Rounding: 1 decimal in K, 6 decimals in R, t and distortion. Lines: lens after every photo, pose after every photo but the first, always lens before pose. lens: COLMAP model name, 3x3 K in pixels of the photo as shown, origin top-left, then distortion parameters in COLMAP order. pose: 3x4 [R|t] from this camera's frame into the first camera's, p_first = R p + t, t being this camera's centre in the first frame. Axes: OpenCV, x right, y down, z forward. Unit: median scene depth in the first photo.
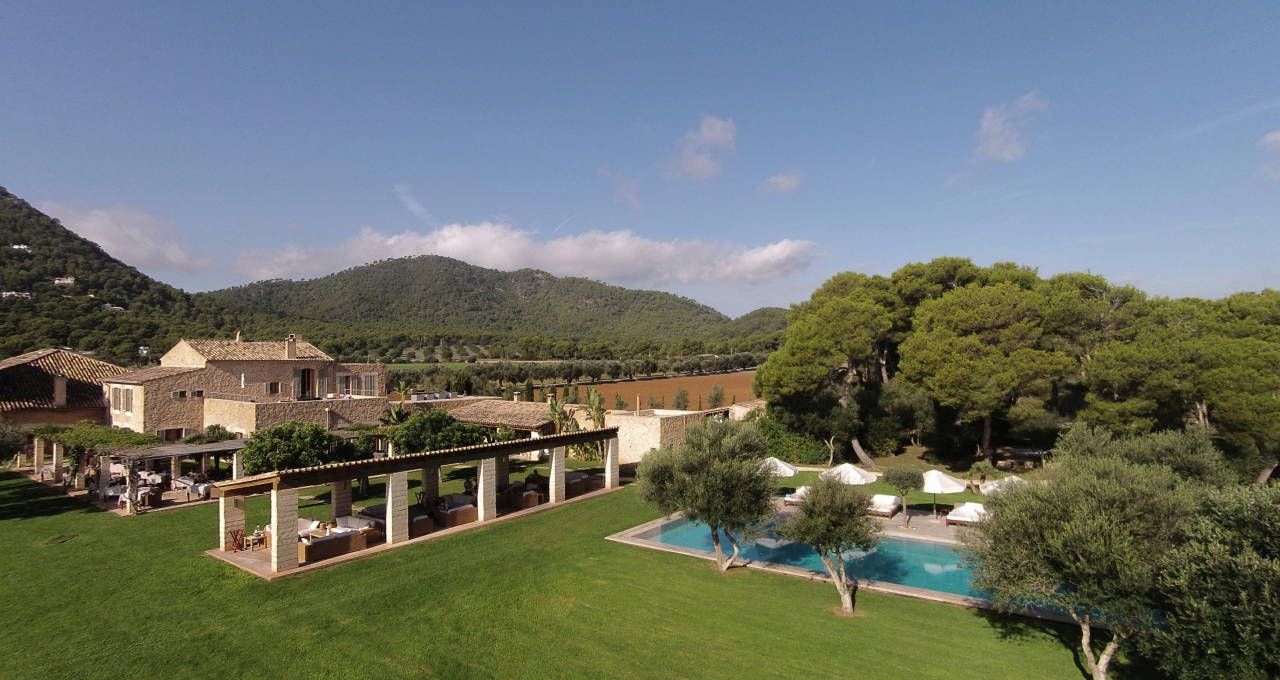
lens RADIAL K [[676.5, 0, 640.6], [0, 676.5, 345.6], [0, 0, 1]] dist [0.004670, 0.001495]
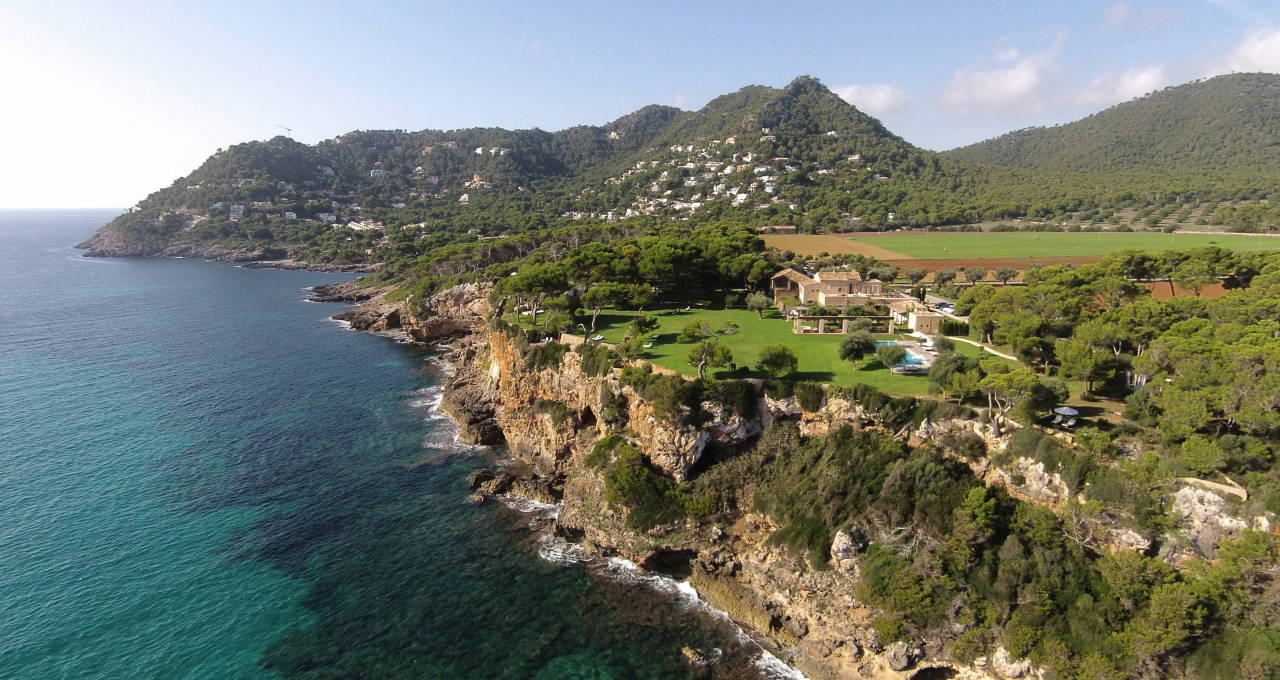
lens RADIAL K [[676.5, 0, 640.6], [0, 676.5, 340.4], [0, 0, 1]] dist [0.004670, 0.001495]
pose [[0.525206, 0.163738, -0.835074, 0.115204], [0.024909, 0.977936, 0.207415, -0.026865], [0.850611, -0.129736, 0.509539, -0.099184]]
